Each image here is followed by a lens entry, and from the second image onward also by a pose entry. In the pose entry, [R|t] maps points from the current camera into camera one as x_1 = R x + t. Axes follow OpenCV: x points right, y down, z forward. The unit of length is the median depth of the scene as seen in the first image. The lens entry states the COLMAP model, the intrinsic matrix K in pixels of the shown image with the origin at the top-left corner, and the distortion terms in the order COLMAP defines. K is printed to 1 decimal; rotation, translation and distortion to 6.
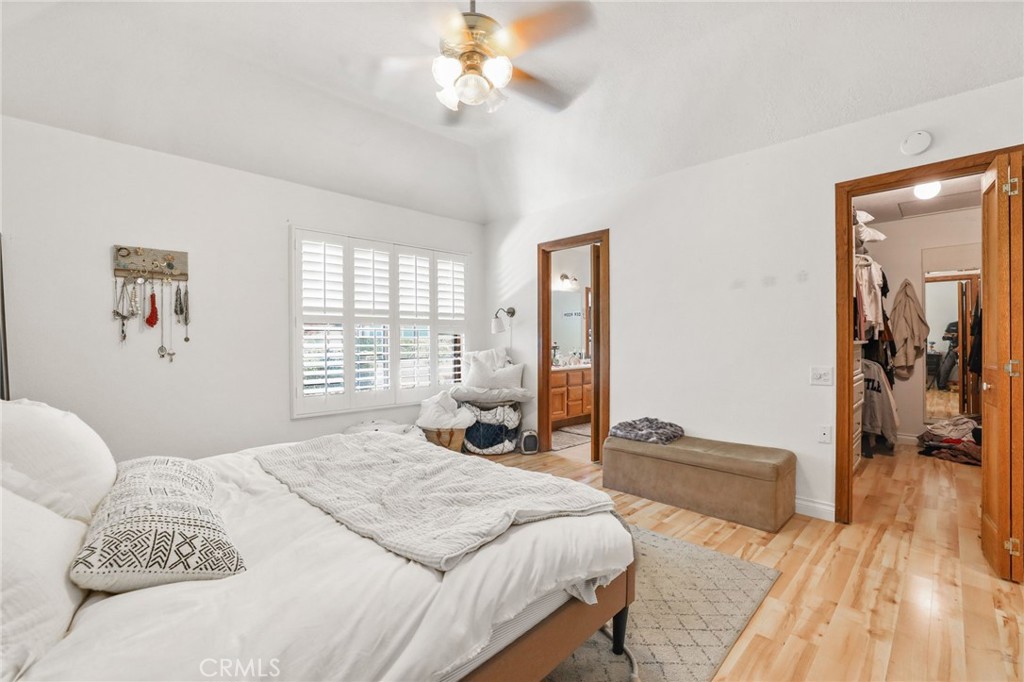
lens RADIAL K [[457.6, 0, 512.0], [0, 457.6, 341.0], [0, 0, 1]] dist [-0.001722, 0.000336]
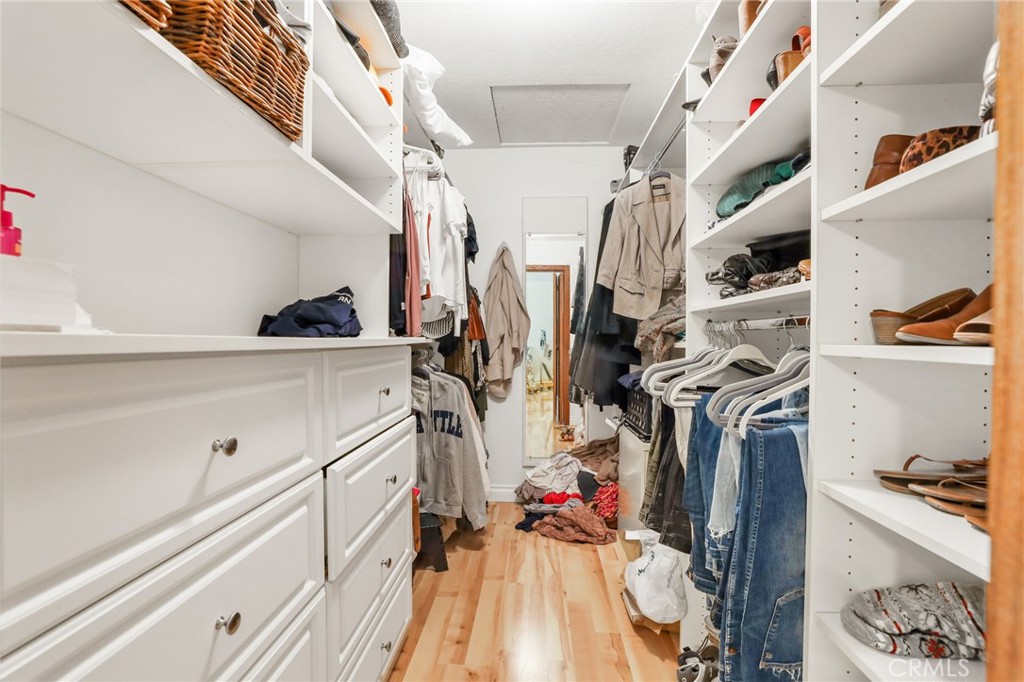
lens RADIAL K [[457.6, 0, 512.0], [0, 457.6, 341.0], [0, 0, 1]] dist [-0.001722, 0.000336]
pose [[0.760639, 0.004692, 0.649158, 0.498934], [-0.006300, 0.999980, 0.000154, 0.001888], [-0.649144, -0.004207, 0.760654, 0.552048]]
